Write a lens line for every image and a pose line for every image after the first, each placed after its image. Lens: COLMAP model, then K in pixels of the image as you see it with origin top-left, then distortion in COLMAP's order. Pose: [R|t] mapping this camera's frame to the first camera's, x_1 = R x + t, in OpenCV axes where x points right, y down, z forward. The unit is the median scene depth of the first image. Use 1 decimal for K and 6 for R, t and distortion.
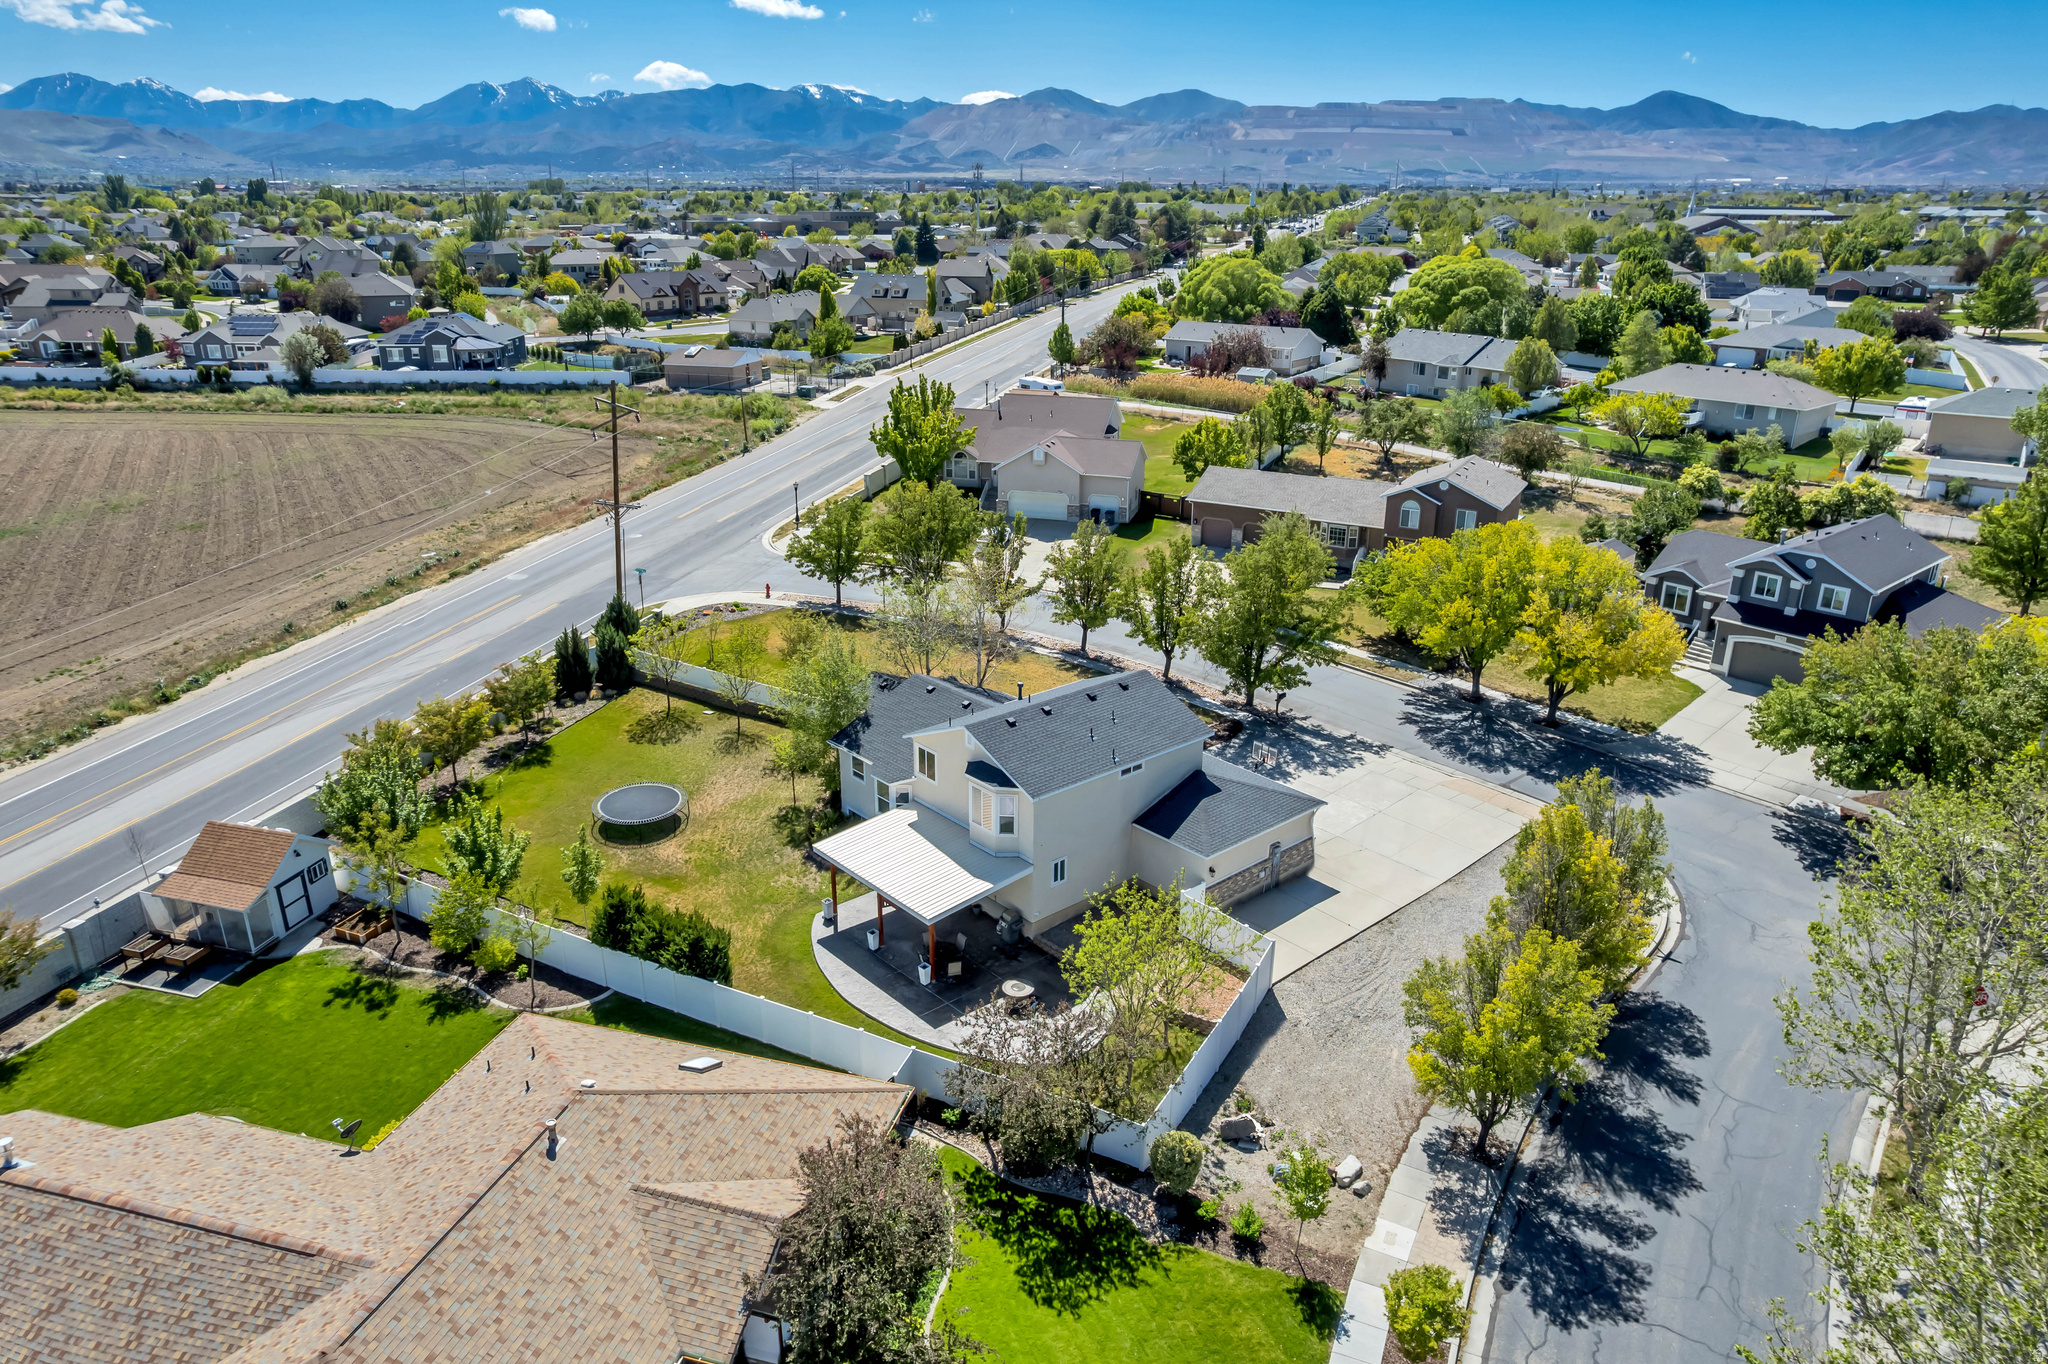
lens RADIAL K [[1313.6, 0, 1040.1], [0, 1313.6, 678.1], [0, 0, 1]] dist [-0.075265, 0.065155]
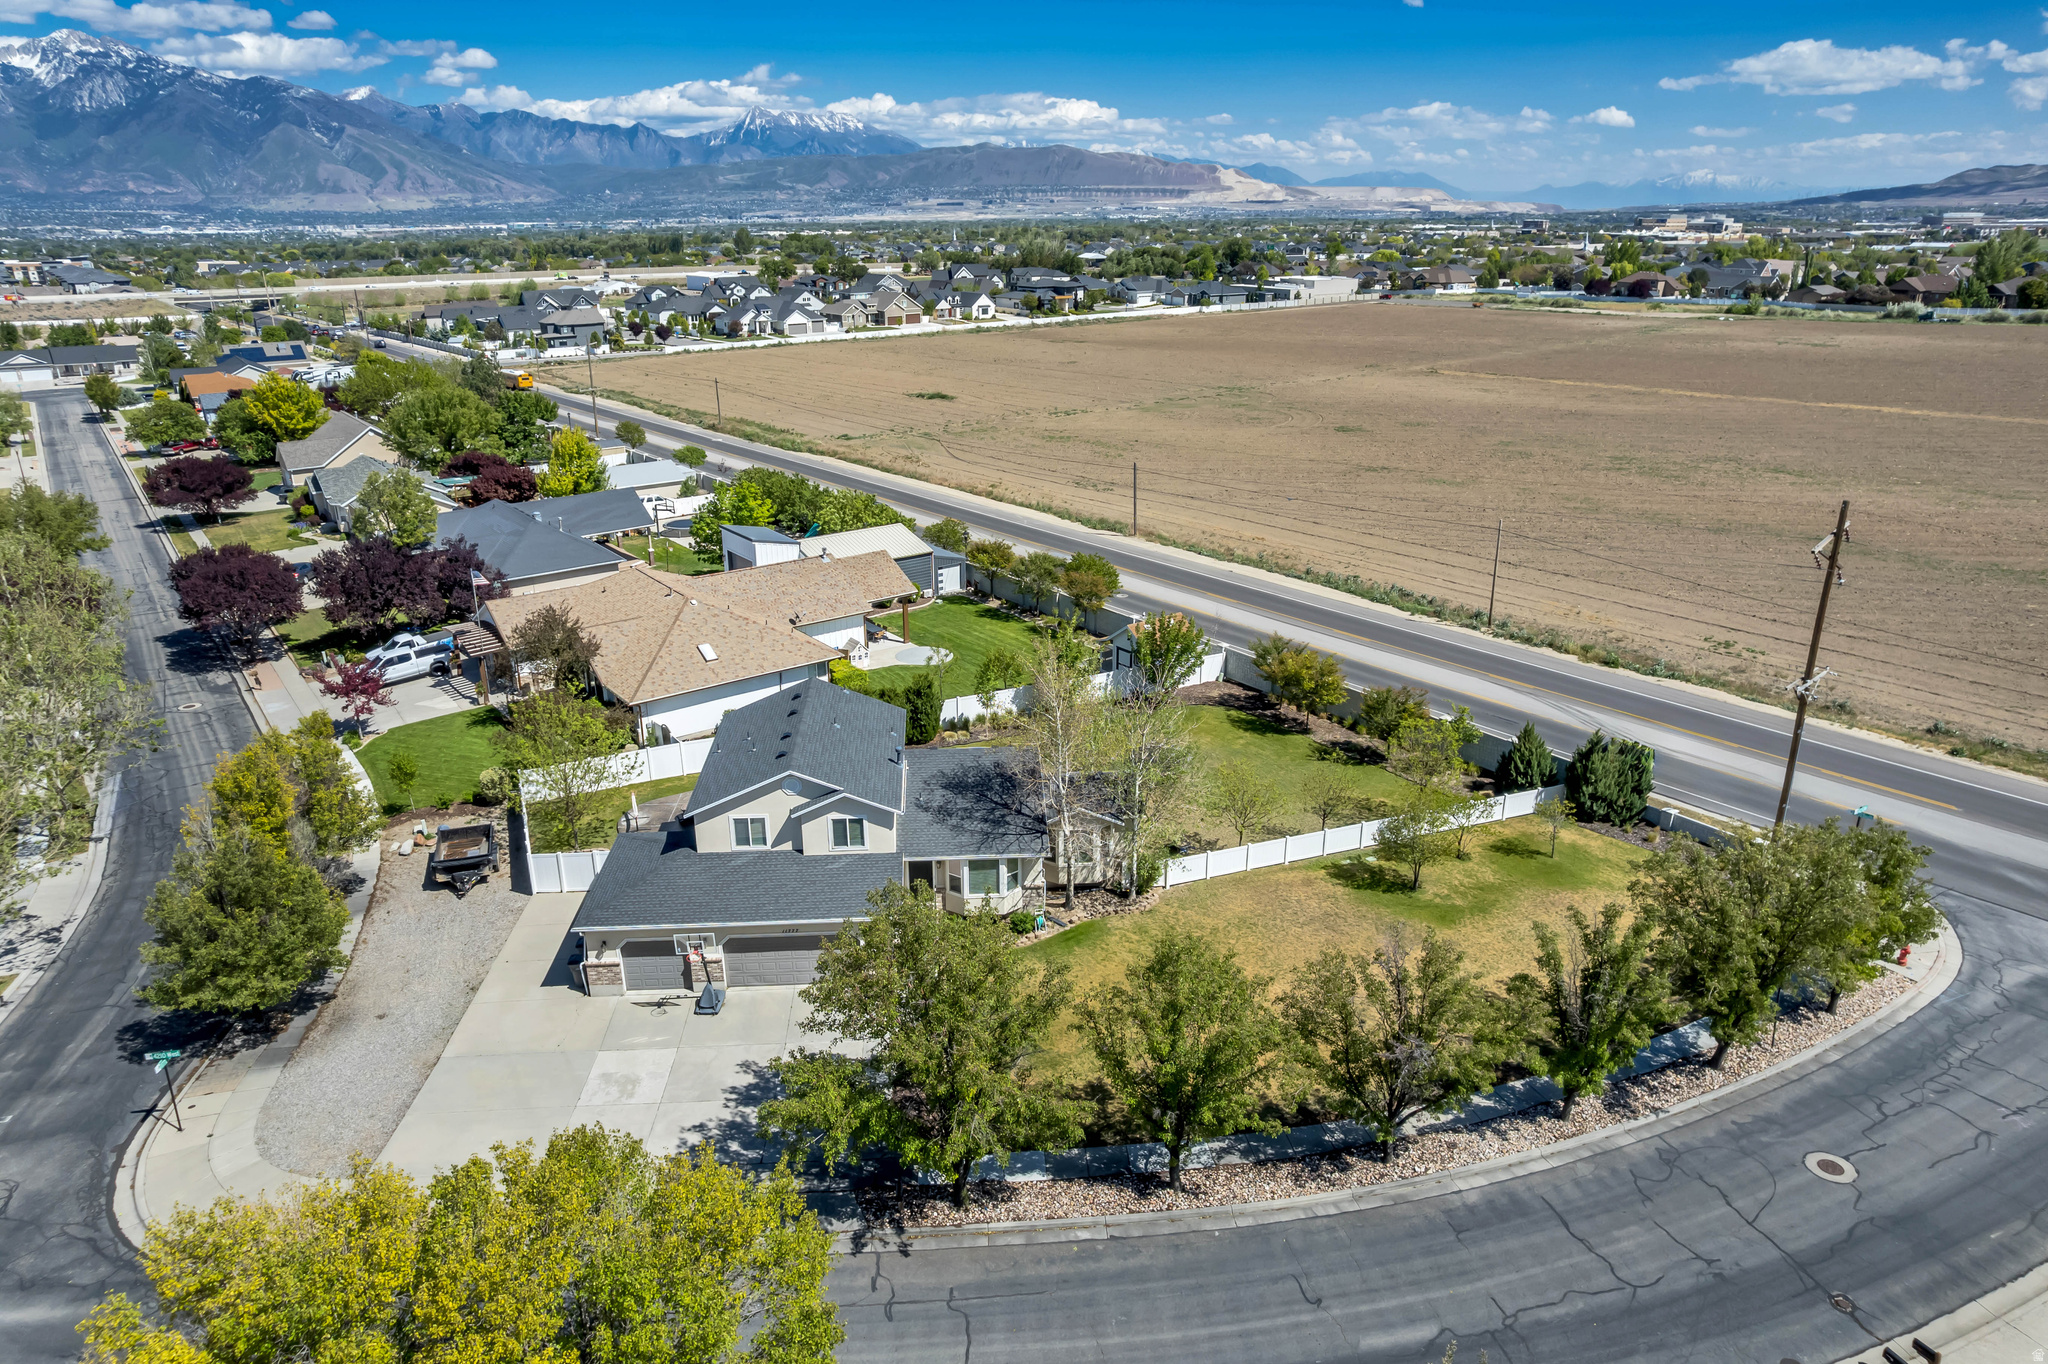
lens RADIAL K [[1313.6, 0, 1031.3], [0, 1313.6, 680.8], [0, 0, 1]] dist [-0.075265, 0.065155]
pose [[-0.613897, 0.265262, -0.743482, 0.462915], [-0.270819, 0.813912, 0.514008, -0.411229], [0.741476, 0.516897, -0.427820, 1.118245]]
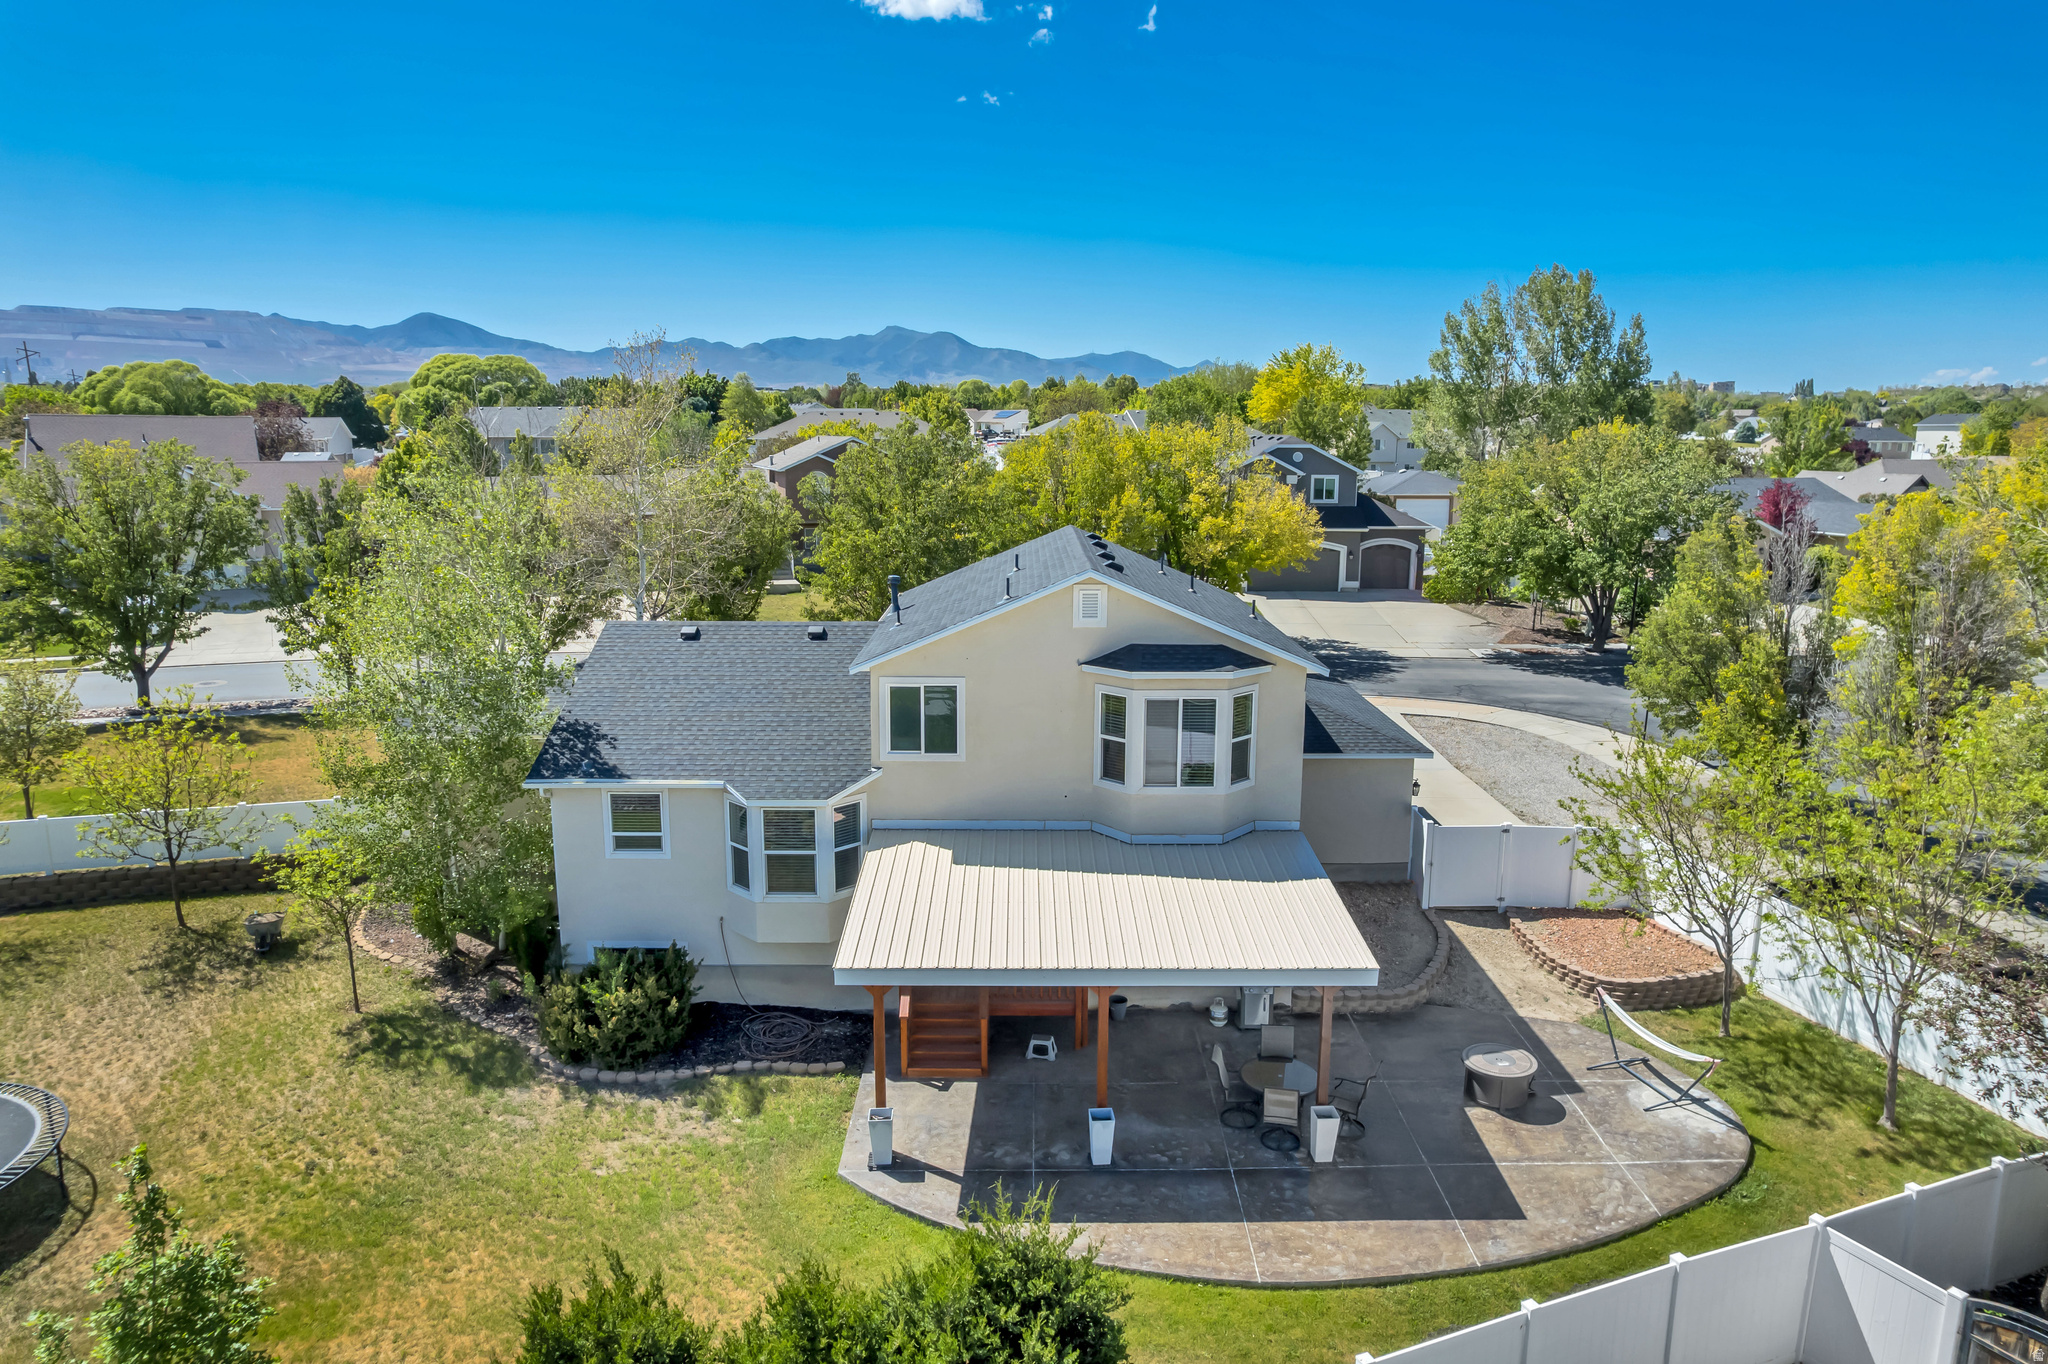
lens RADIAL K [[1313.6, 0, 1035.3], [0, 1313.6, 663.3], [0, 0, 1]] dist [-0.075265, 0.065155]
pose [[0.662218, -0.138998, 0.736306, -0.268627], [0.256980, 0.965178, -0.048918, 0.056372], [-0.703867, 0.221610, 0.674878, 0.499079]]
